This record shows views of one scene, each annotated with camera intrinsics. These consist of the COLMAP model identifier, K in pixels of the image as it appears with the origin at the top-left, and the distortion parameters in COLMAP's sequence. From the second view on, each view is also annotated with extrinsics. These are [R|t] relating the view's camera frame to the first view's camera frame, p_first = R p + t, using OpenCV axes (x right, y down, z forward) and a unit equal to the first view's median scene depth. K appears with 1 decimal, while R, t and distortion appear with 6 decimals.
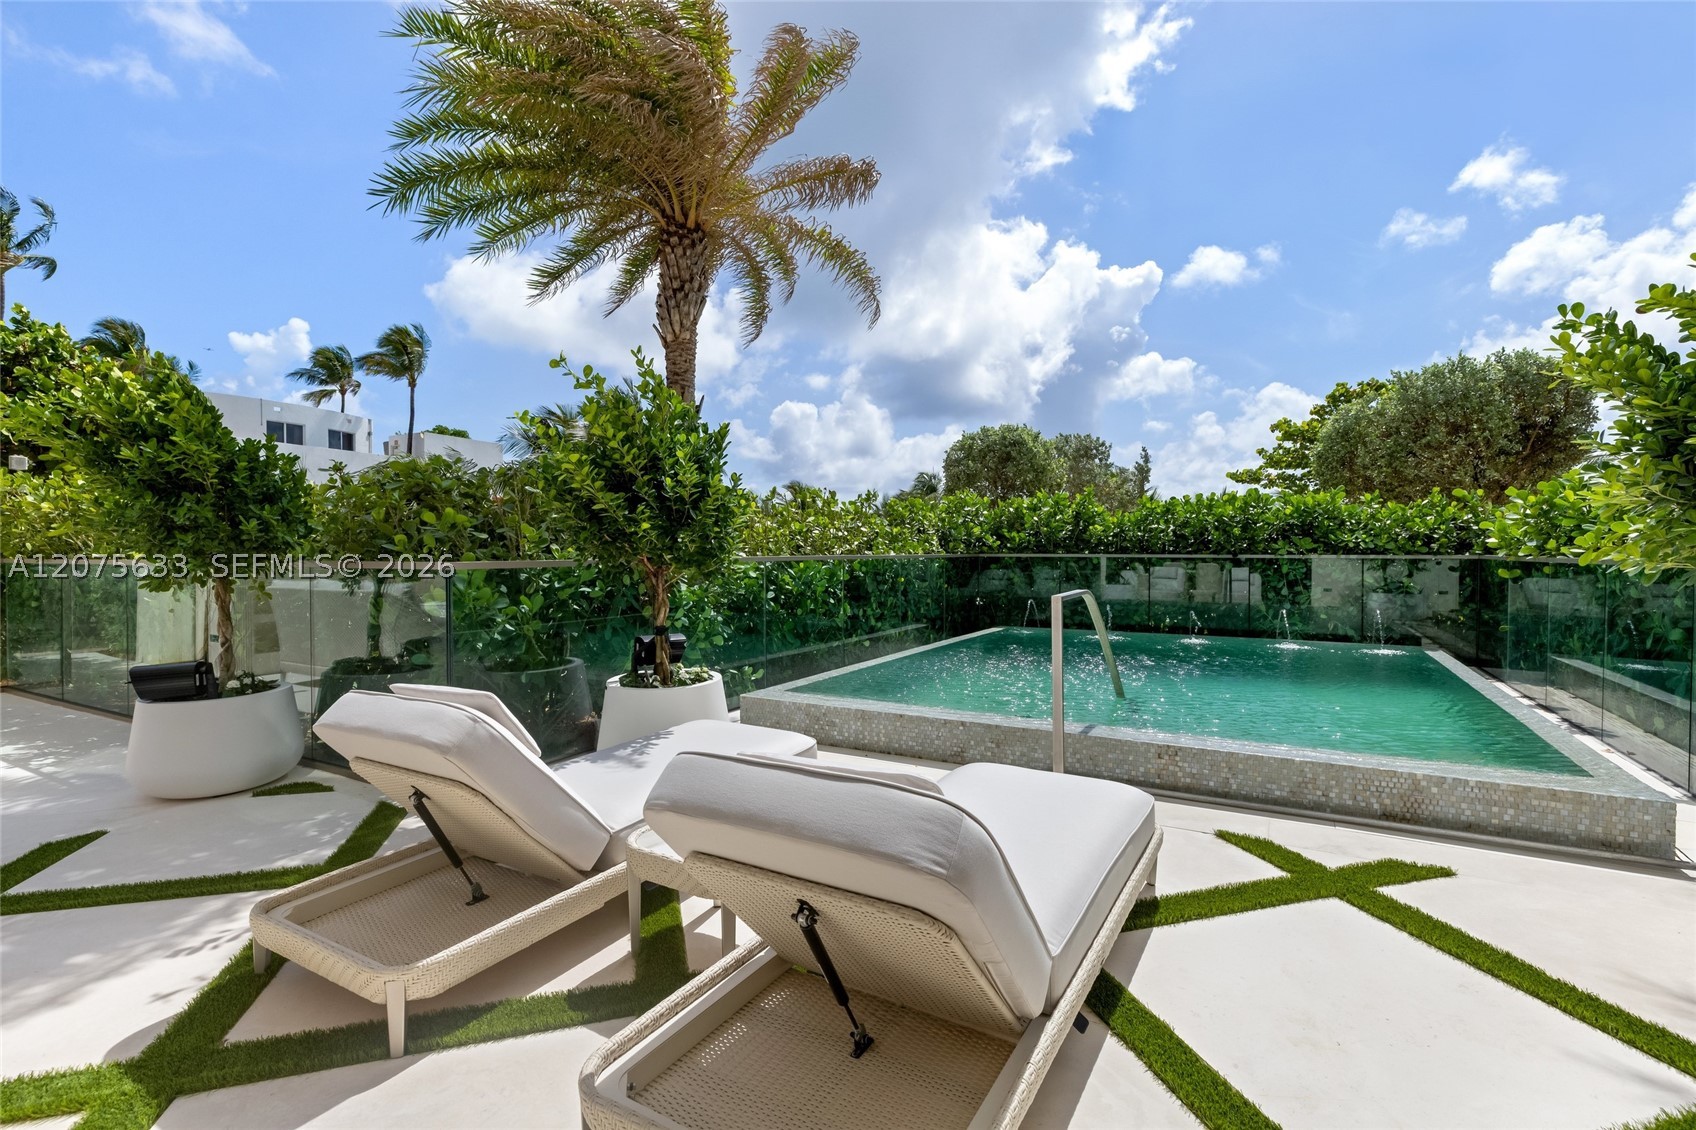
lens RADIAL K [[772.9, 0, 849.8], [0, 772.9, 558.8], [0, 0, 1]] dist [0.004255, 0.000282]
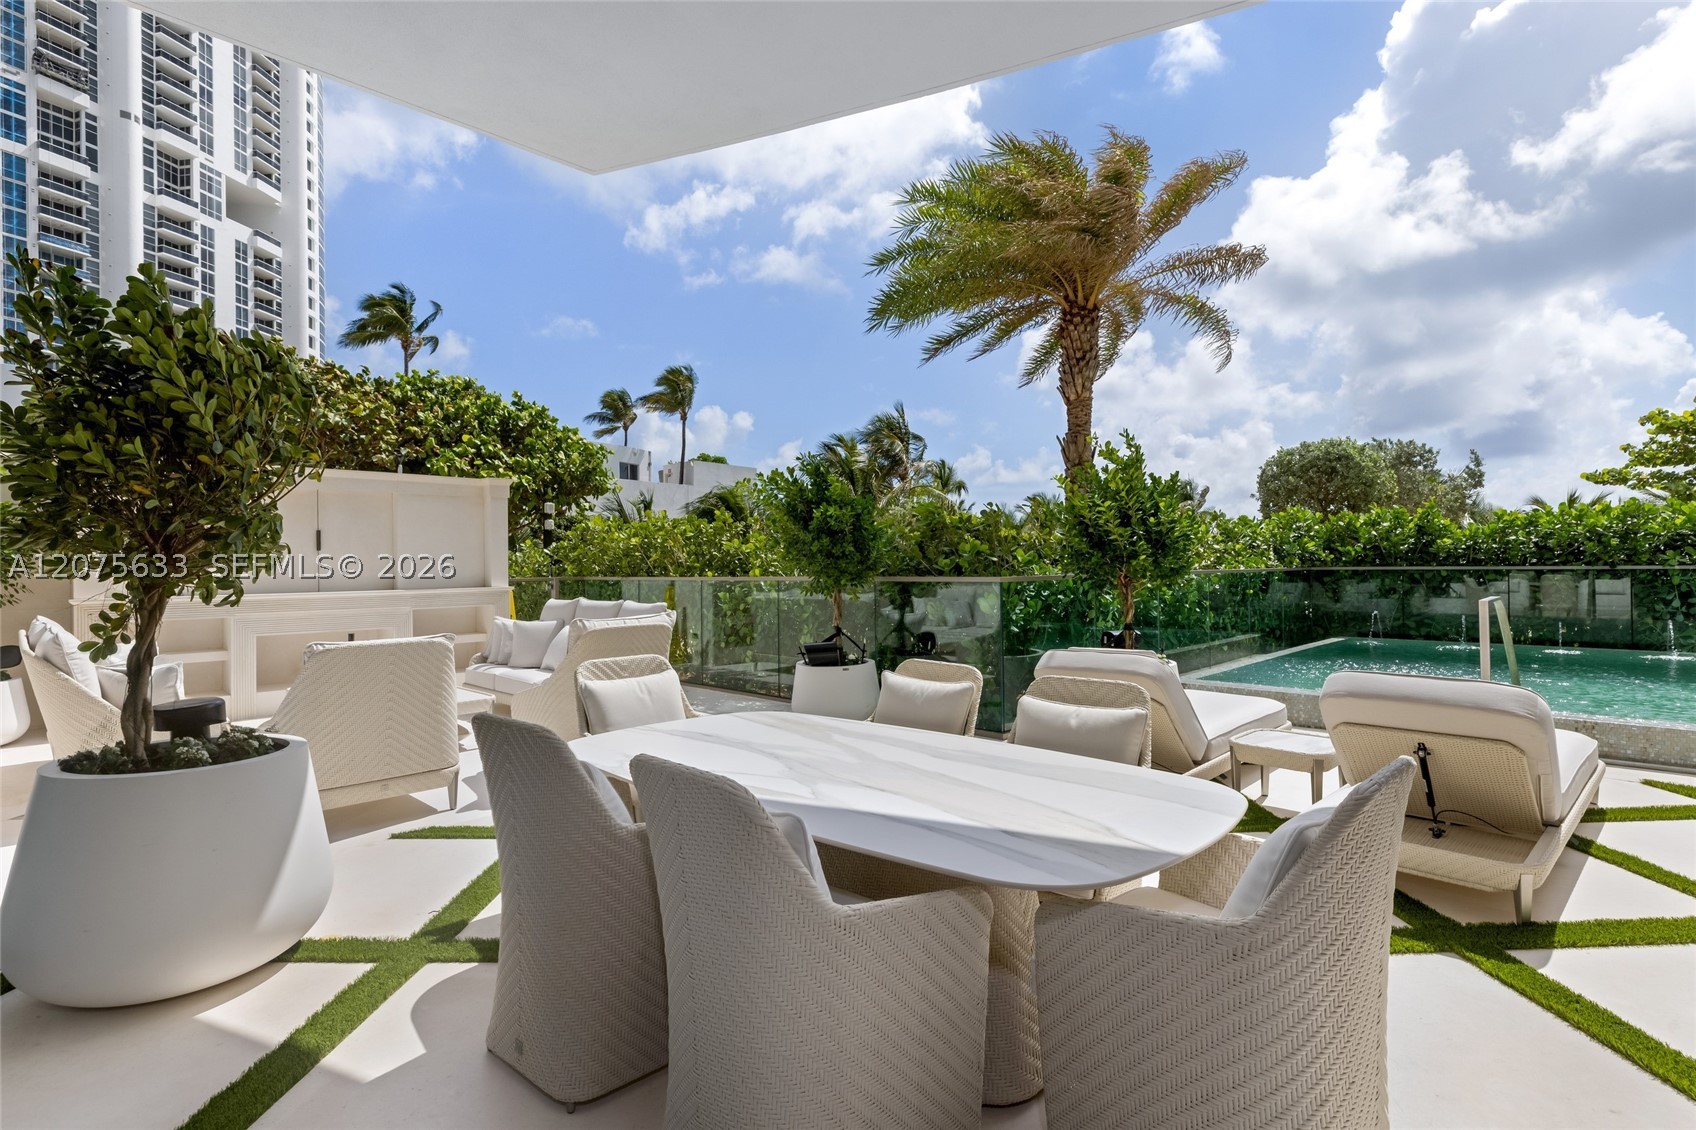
lens RADIAL K [[809.9, 0, 848.0], [0, 809.9, 565.0], [0, 0, 1]] dist [-0.001016, 0.000144]
pose [[0.964365, -0.009669, -0.264399, -0.151846], [0.006836, 0.999909, -0.011635, -0.001104], [0.264488, 0.009413, 0.964343, -0.225905]]
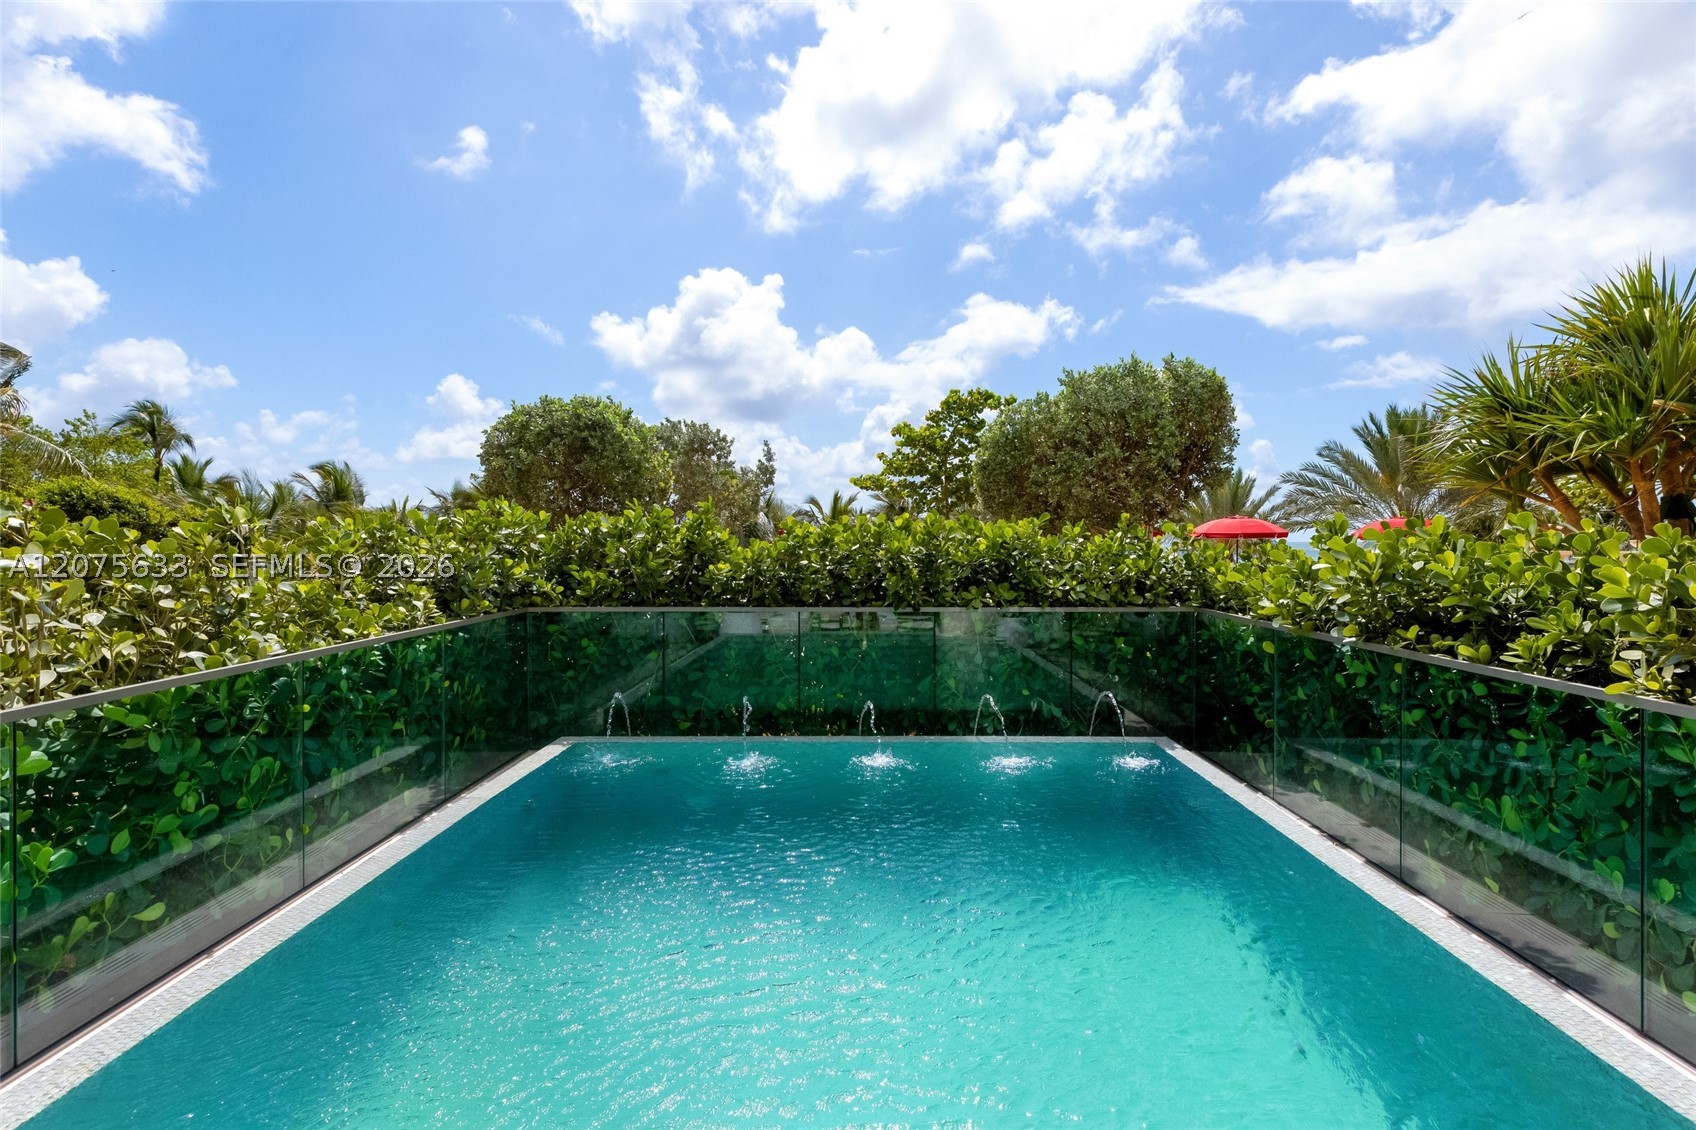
lens RADIAL K [[772.9, 0, 849.8], [0, 772.9, 558.8], [0, 0, 1]] dist [0.004255, 0.000282]
pose [[0.882064, -0.010849, 0.471004, 0.111885], [0.005675, 0.999907, 0.012405, -0.052161], [-0.471095, -0.008269, 0.882044, 0.381986]]
